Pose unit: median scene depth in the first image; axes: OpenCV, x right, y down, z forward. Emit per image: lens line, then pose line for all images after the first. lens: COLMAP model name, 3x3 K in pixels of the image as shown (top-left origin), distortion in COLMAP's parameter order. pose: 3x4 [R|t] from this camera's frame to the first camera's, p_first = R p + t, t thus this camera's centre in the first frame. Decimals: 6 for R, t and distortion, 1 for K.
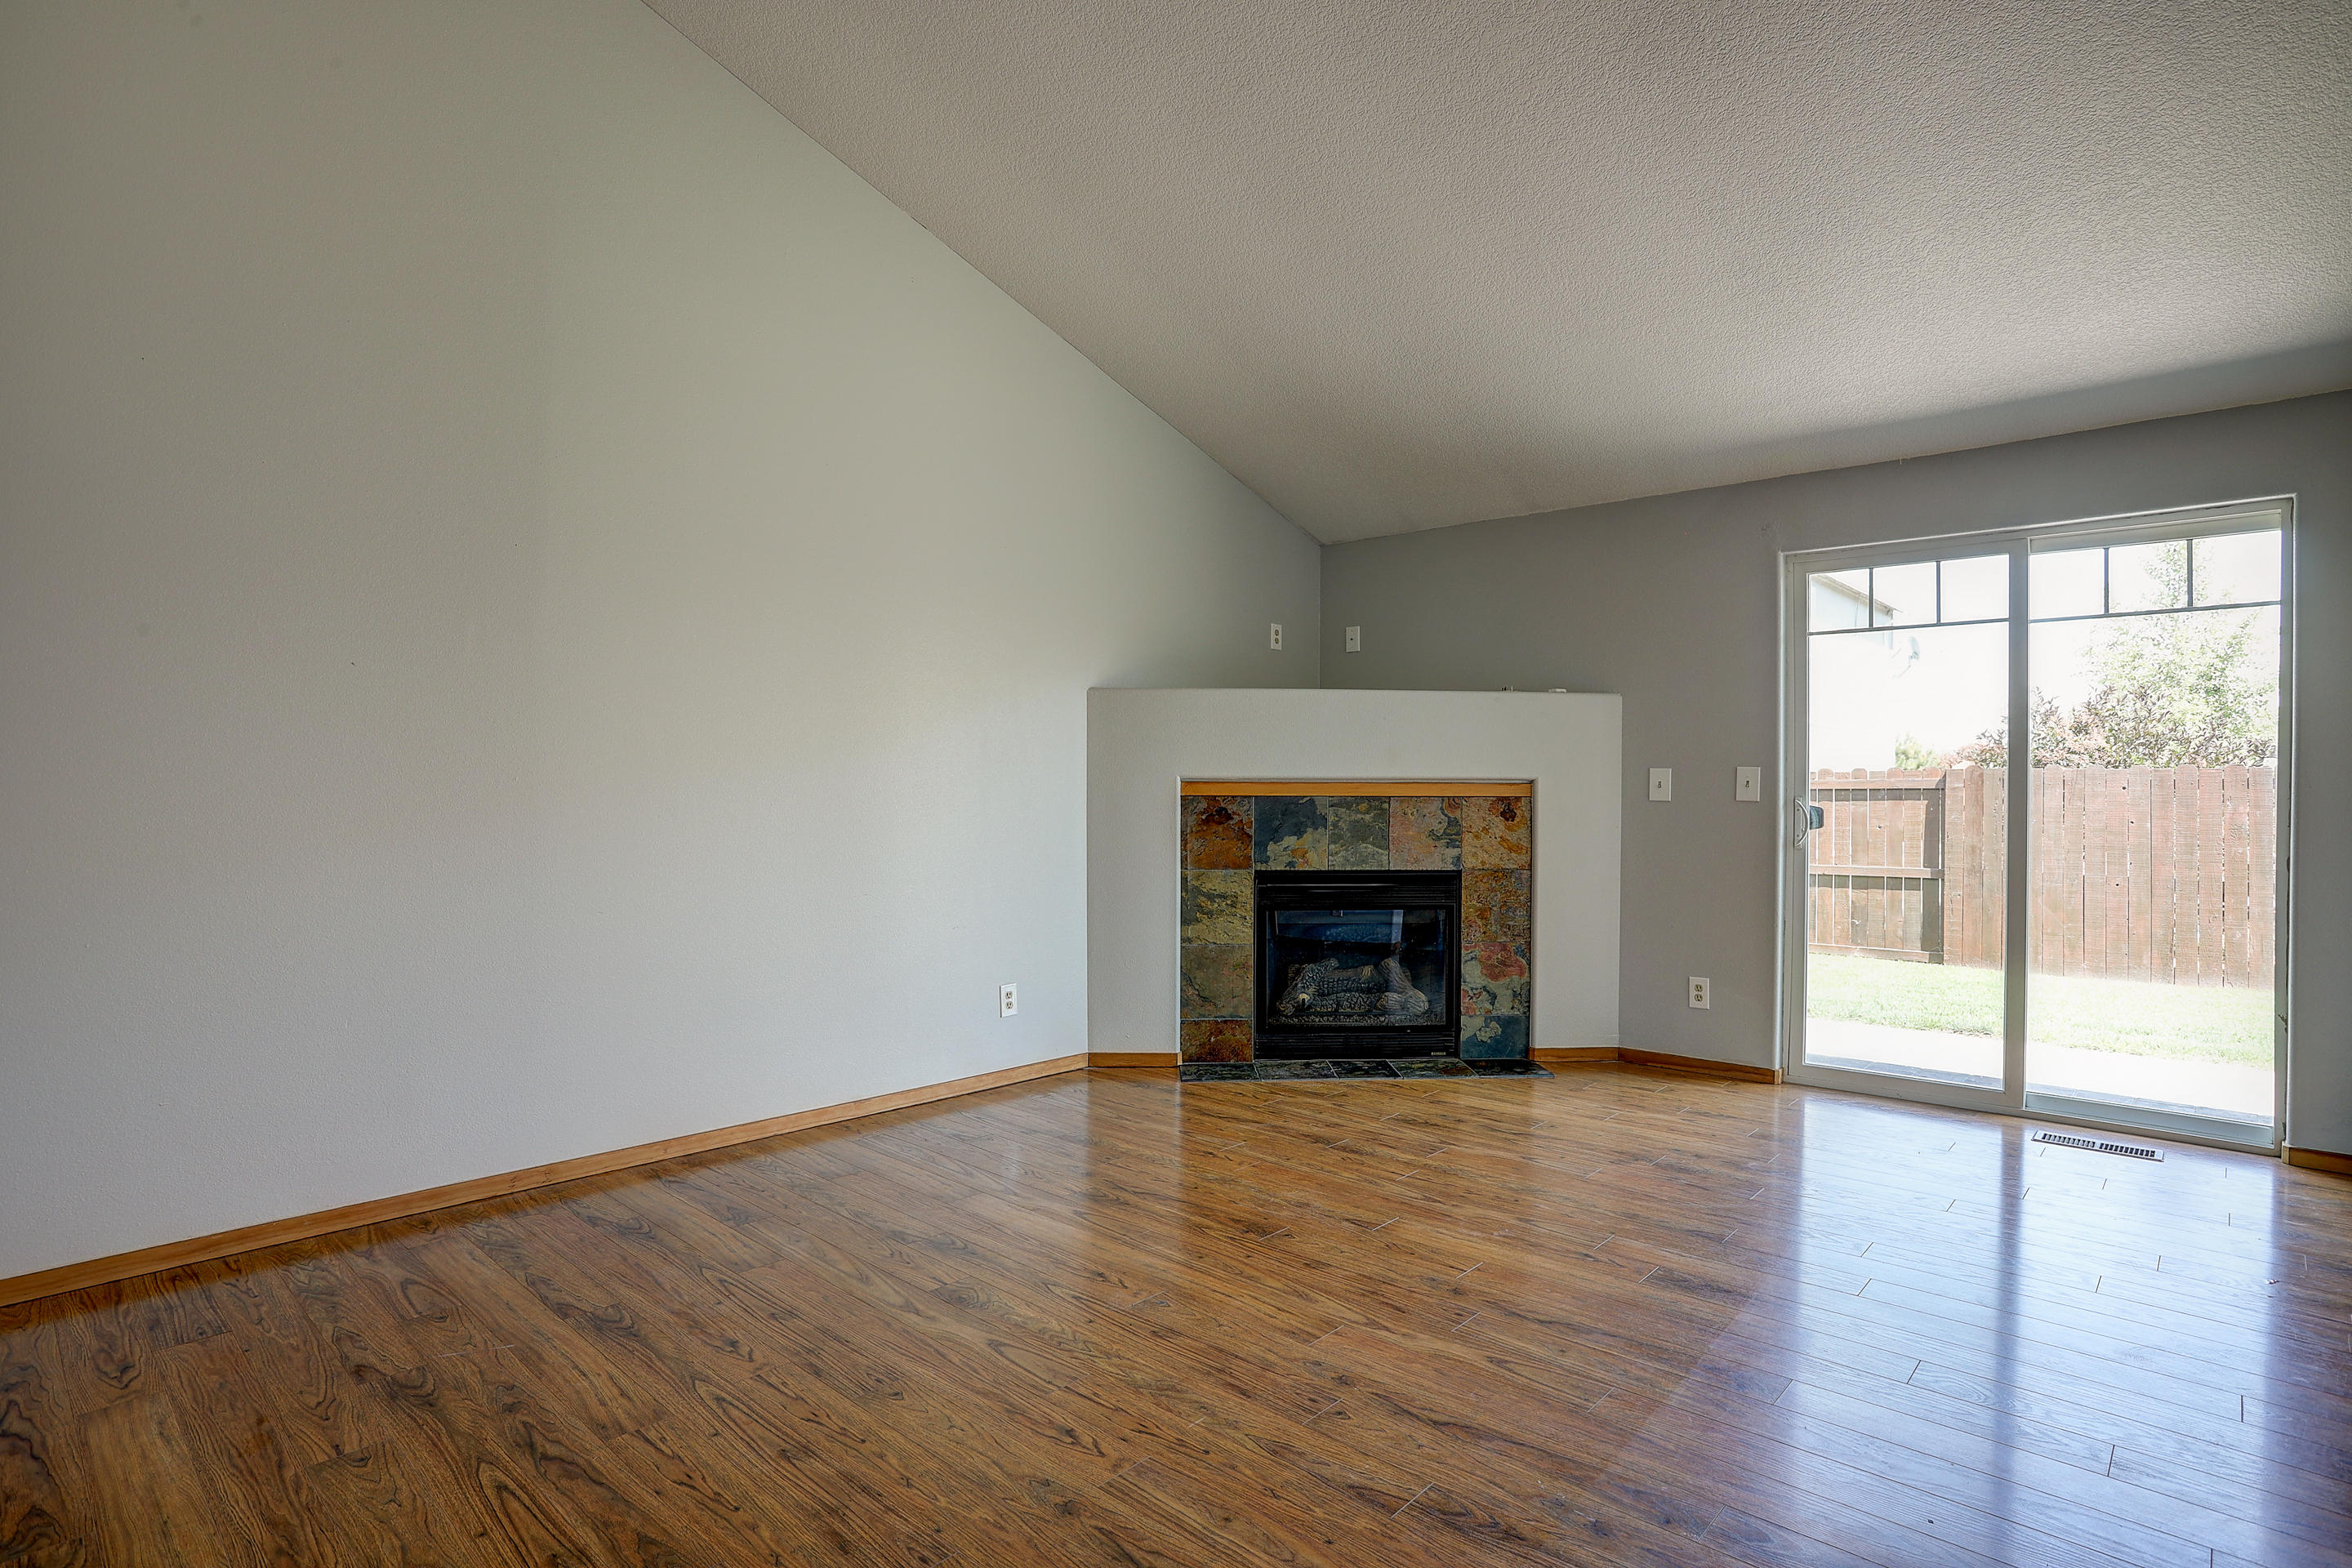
lens RADIAL K [[1182.4, 0, 1197.9], [0, 1182.4, 781.7], [0, 0, 1]] dist [-0.066220, 0.021972]
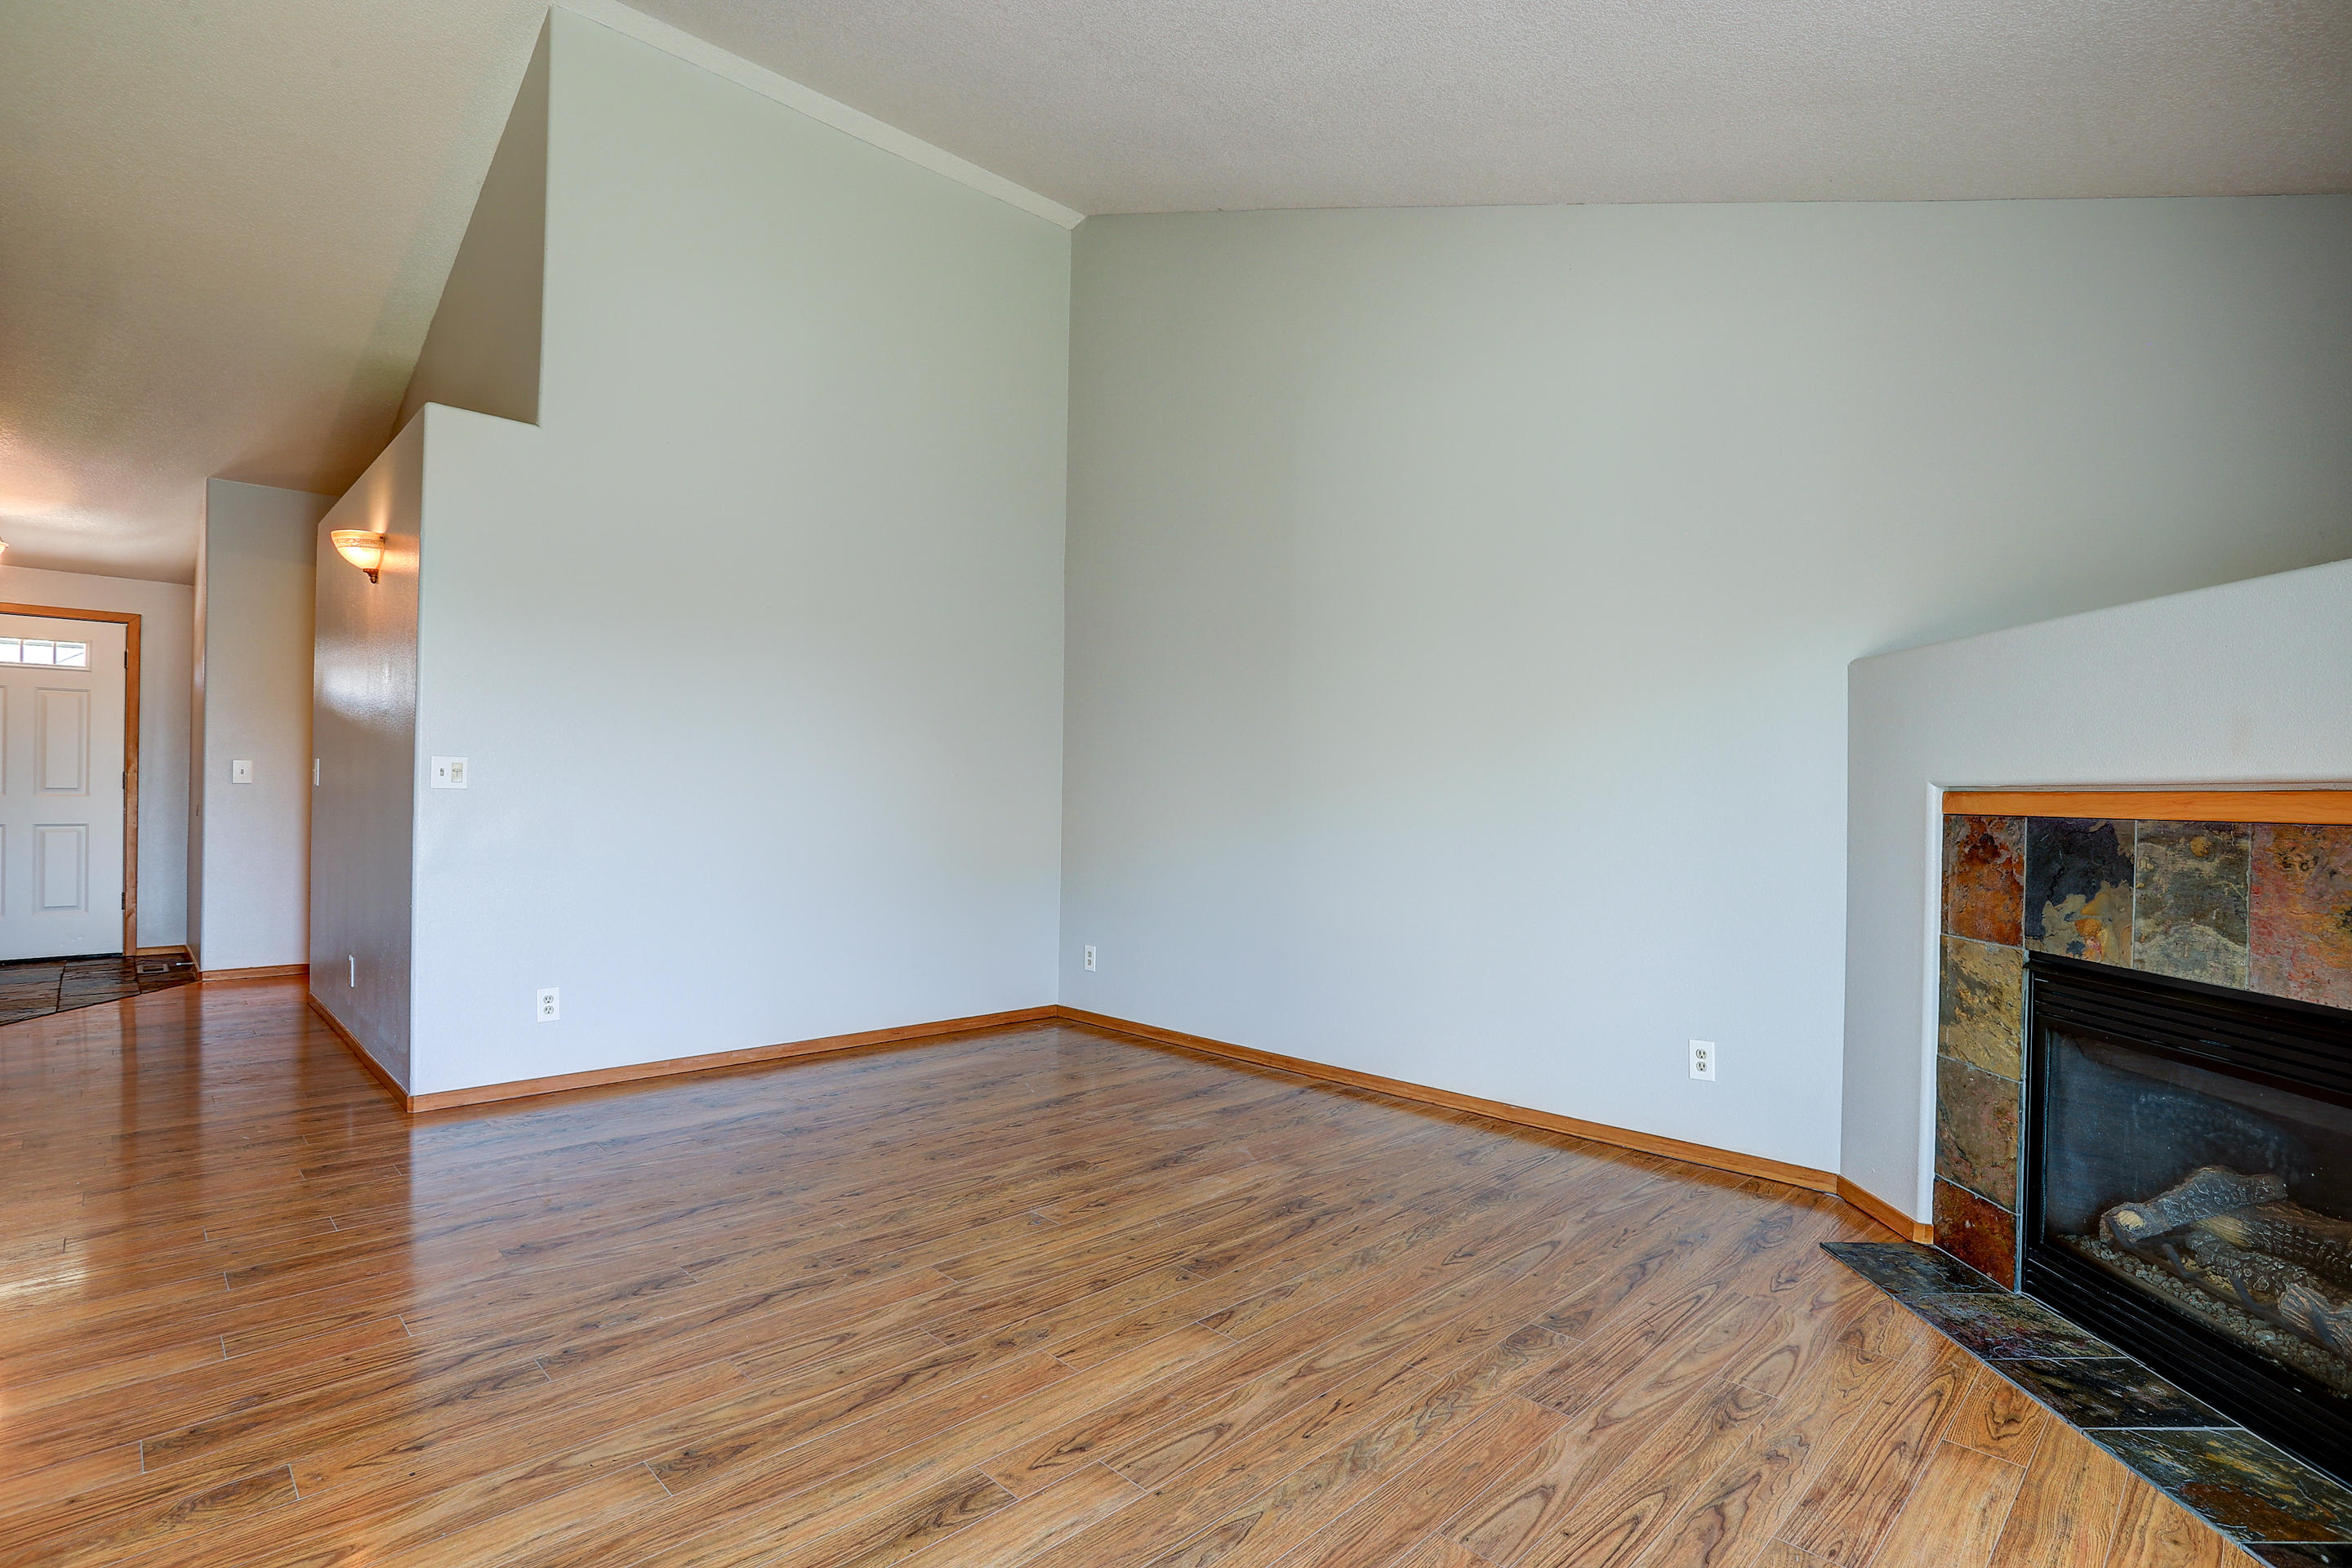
lens RADIAL K [[1141.6, 0, 1201.0], [0, 1141.6, 786.9], [0, 0, 1]] dist [-0.065872, 0.021392]
pose [[-0.045536, -0.011475, -0.998897, 0.588616], [-0.003722, 0.999929, -0.011318, 0.005478], [0.998956, 0.003203, -0.045576, 0.636922]]
